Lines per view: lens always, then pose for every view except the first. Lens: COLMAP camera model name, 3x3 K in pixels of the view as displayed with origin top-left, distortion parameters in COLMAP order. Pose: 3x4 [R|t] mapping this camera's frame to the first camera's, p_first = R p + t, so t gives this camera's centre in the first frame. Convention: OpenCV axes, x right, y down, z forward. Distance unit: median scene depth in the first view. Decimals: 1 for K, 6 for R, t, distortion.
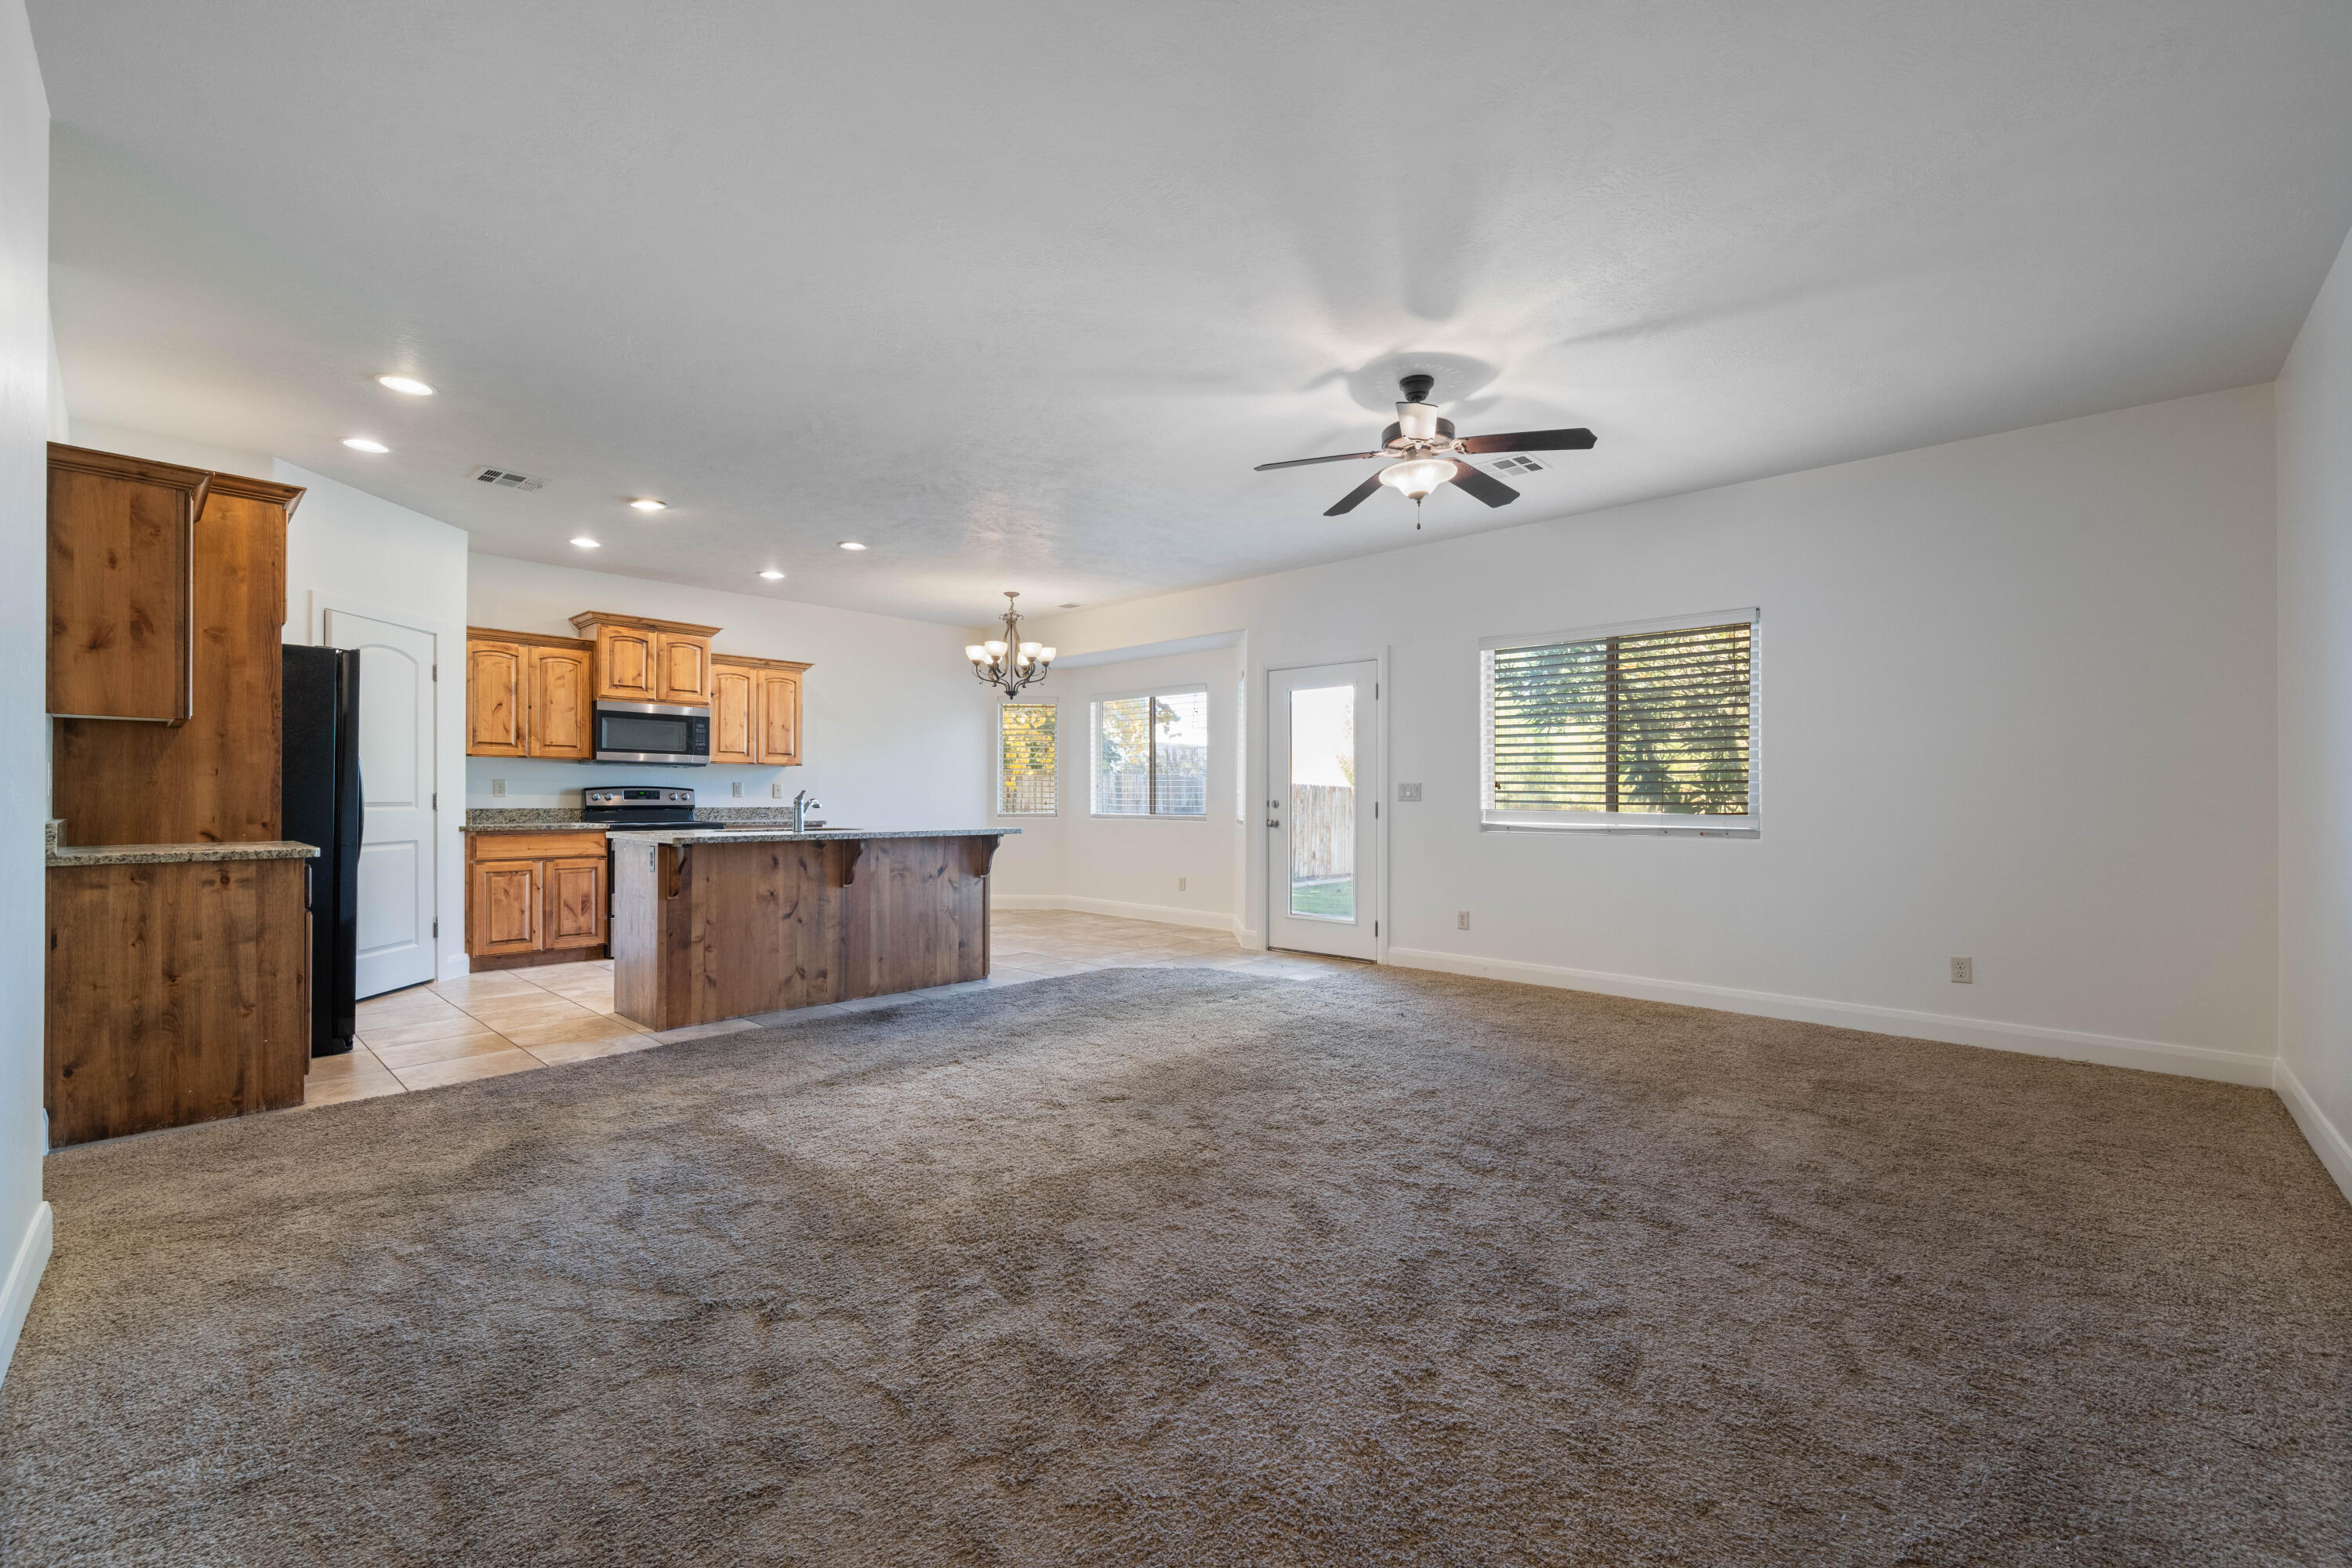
lens RADIAL K [[957.6, 0, 1182.5], [0, 957.6, 801.7], [0, 0, 1]] dist [-0.001655, -0.000301]
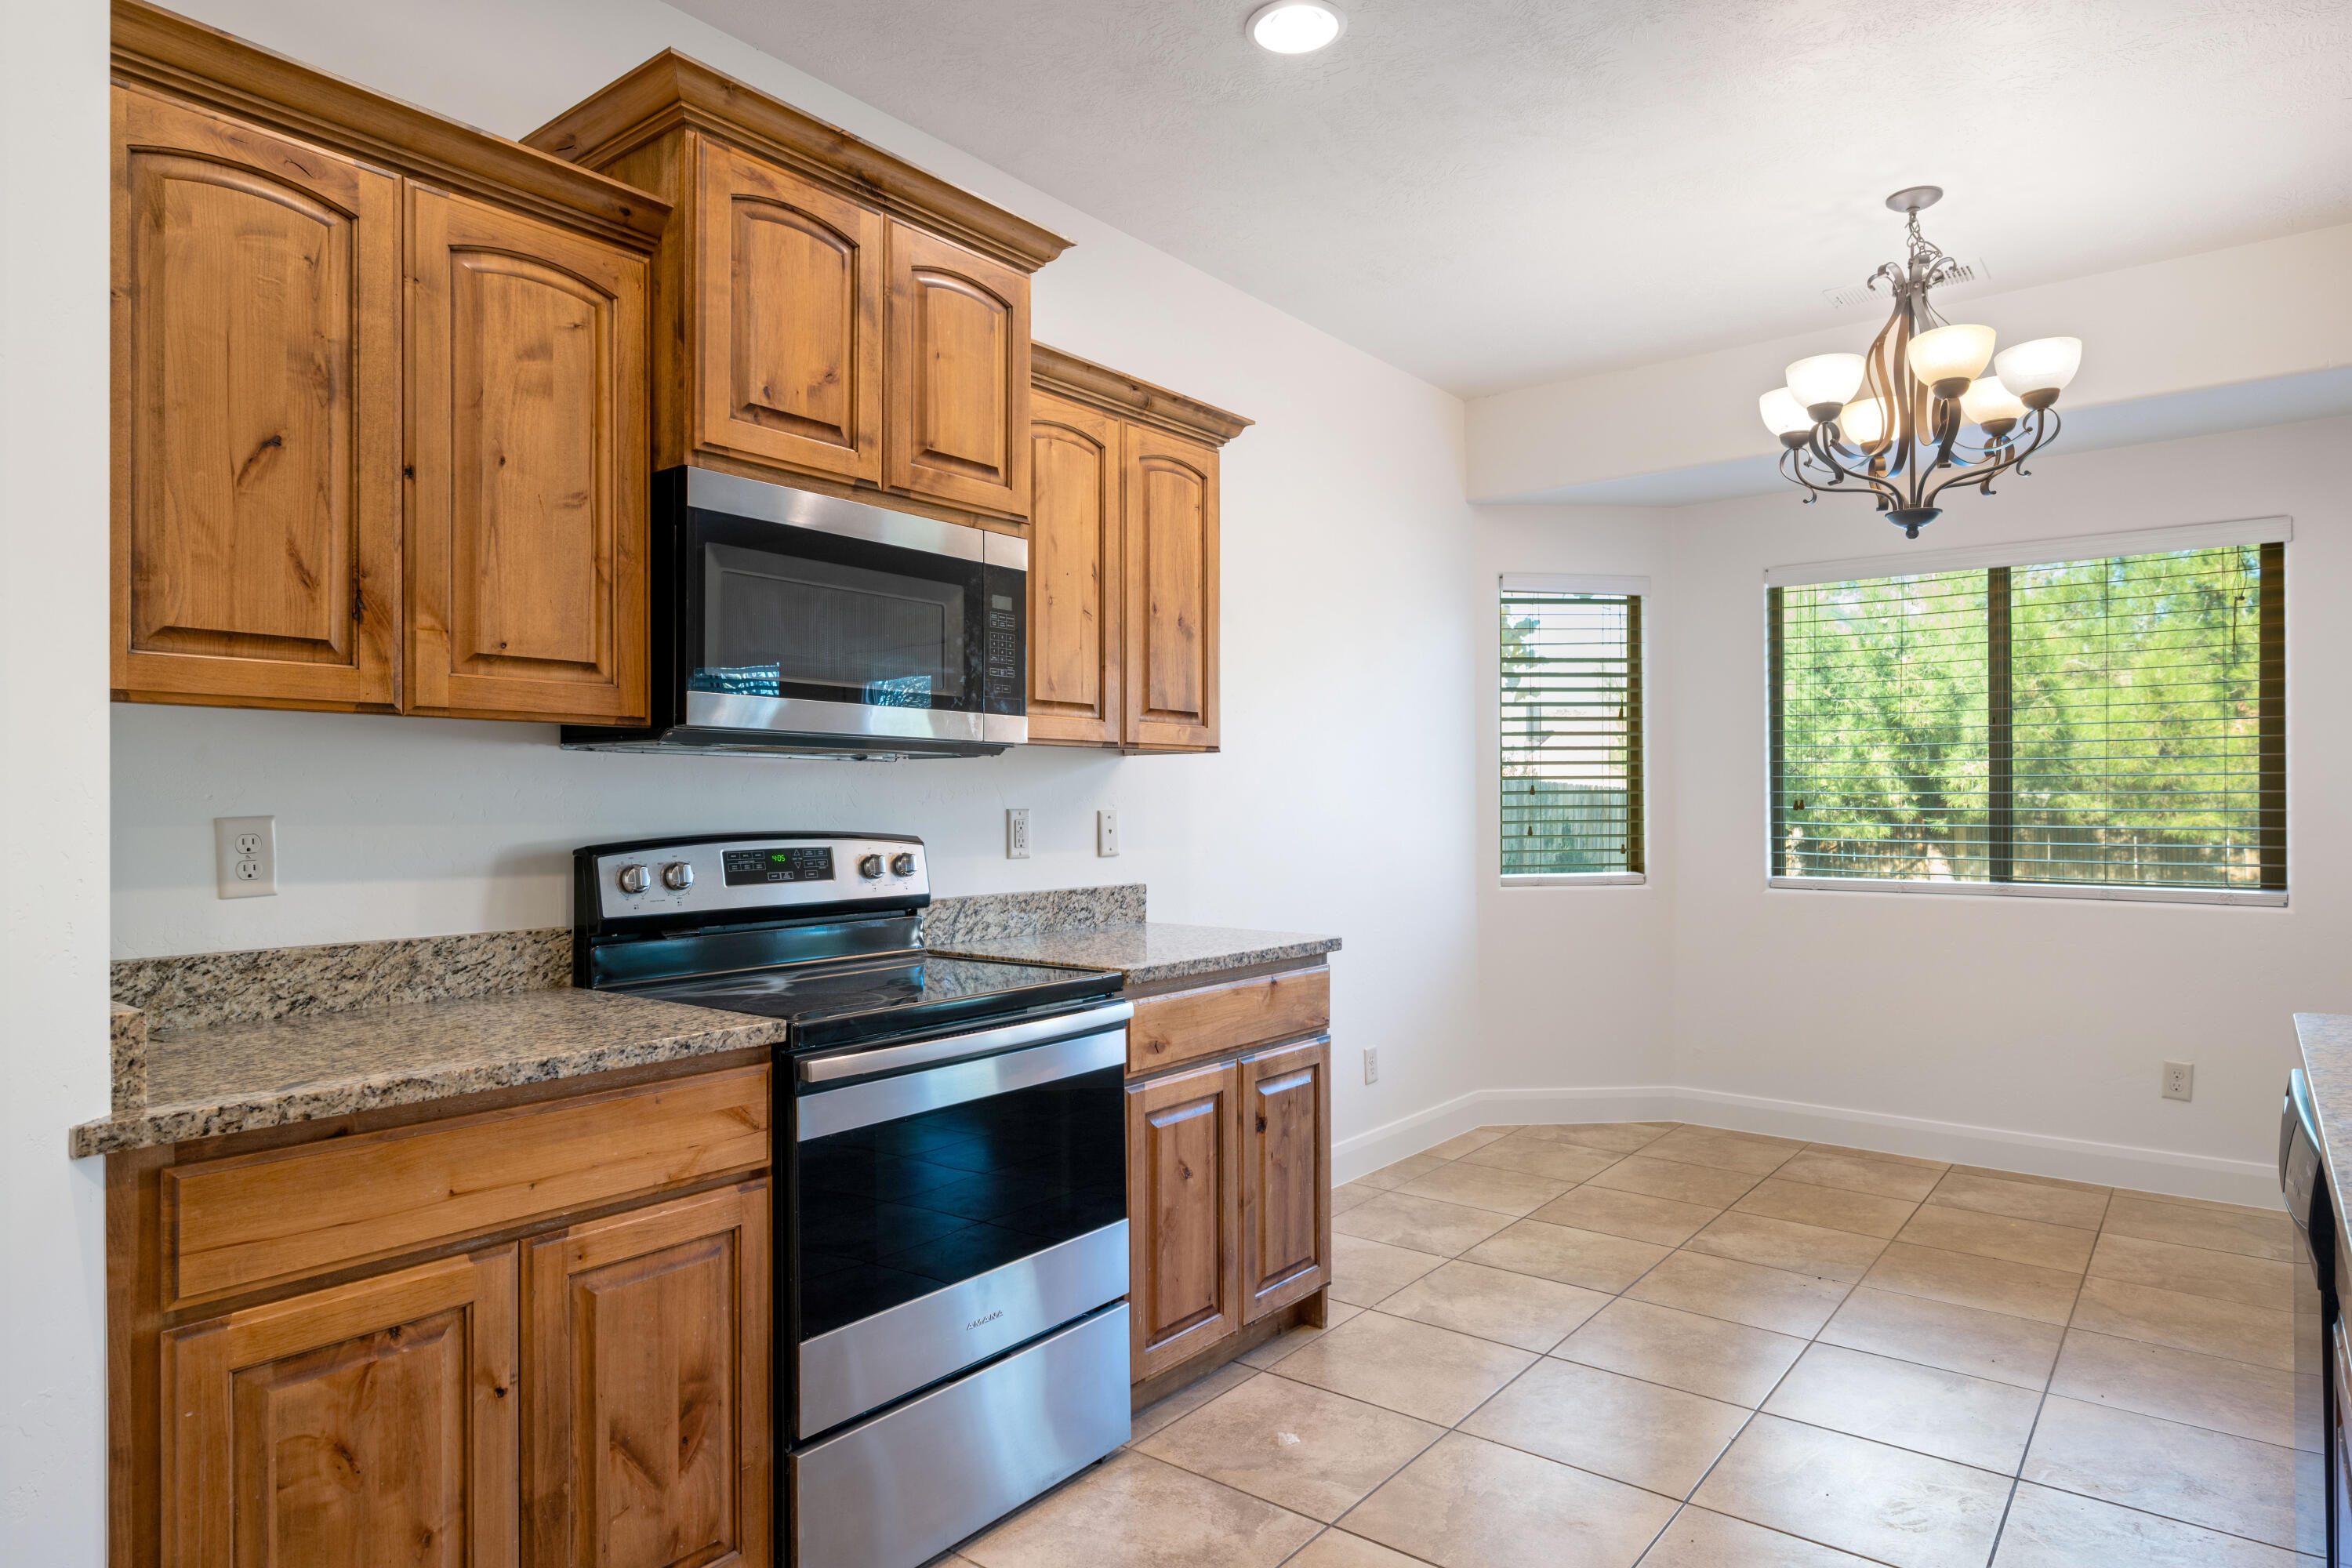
lens RADIAL K [[1346.9, 0, 1178.9], [0, 1346.9, 806.3], [0, 0, 1]] dist [0.005674, -0.004353]
pose [[0.997791, -0.006699, 0.066094, -0.542369], [0.006886, 0.999973, -0.002595, -0.024165], [-0.066075, 0.003045, 0.997810, 0.705805]]
